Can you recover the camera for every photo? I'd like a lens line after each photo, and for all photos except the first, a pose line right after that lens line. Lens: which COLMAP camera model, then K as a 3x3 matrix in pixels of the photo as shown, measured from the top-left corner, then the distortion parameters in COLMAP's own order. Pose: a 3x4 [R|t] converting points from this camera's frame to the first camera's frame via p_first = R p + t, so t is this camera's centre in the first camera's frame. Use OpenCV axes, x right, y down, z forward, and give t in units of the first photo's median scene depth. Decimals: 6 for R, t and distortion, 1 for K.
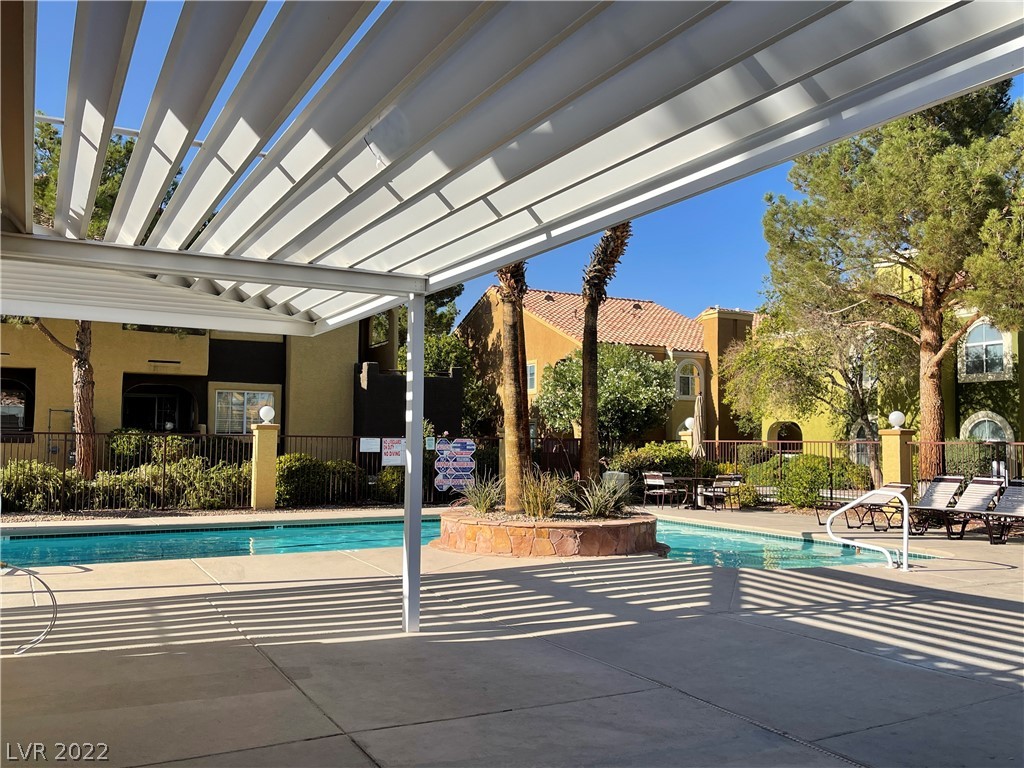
lens RADIAL K [[866.1, 0, 510.5], [0, 866.1, 382.0], [0, 0, 1]] dist [0.059138, -0.090722]
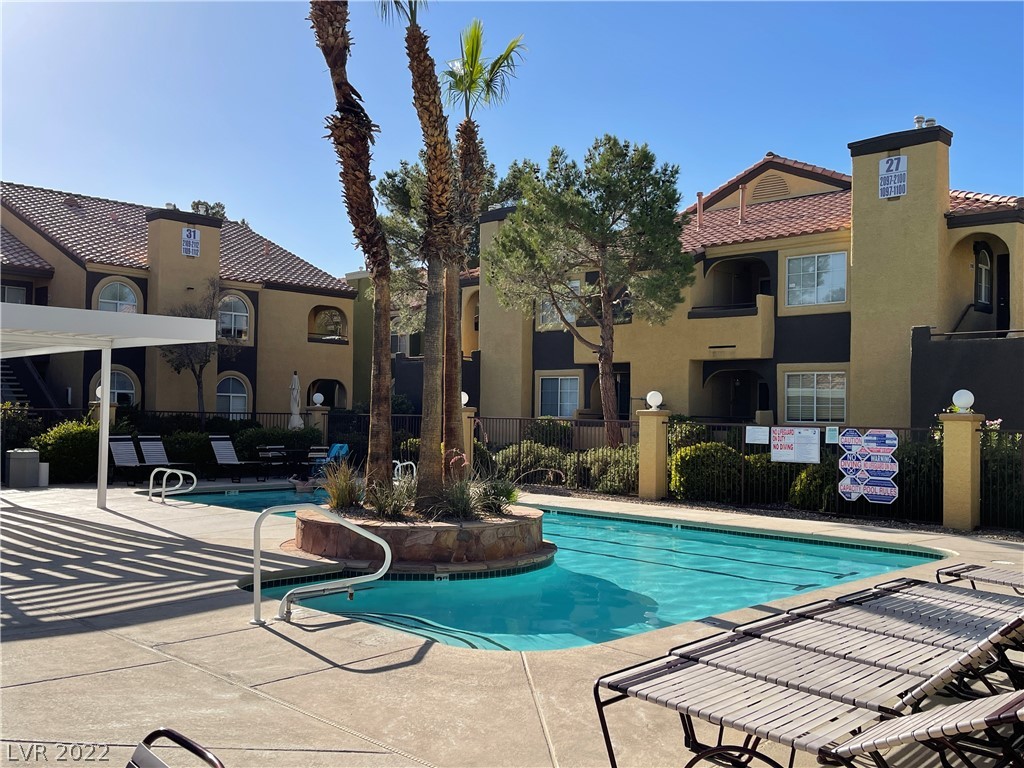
lens RADIAL K [[972.1, 0, 510.0], [0, 972.1, 383.5], [0, 0, 1]] dist [0.013411, 0.000000]
pose [[0.300451, -0.033525, -0.953208, 0.728951], [0.051990, 0.998472, -0.018730, 0.032943], [0.952379, -0.043929, 0.301735, 0.569703]]
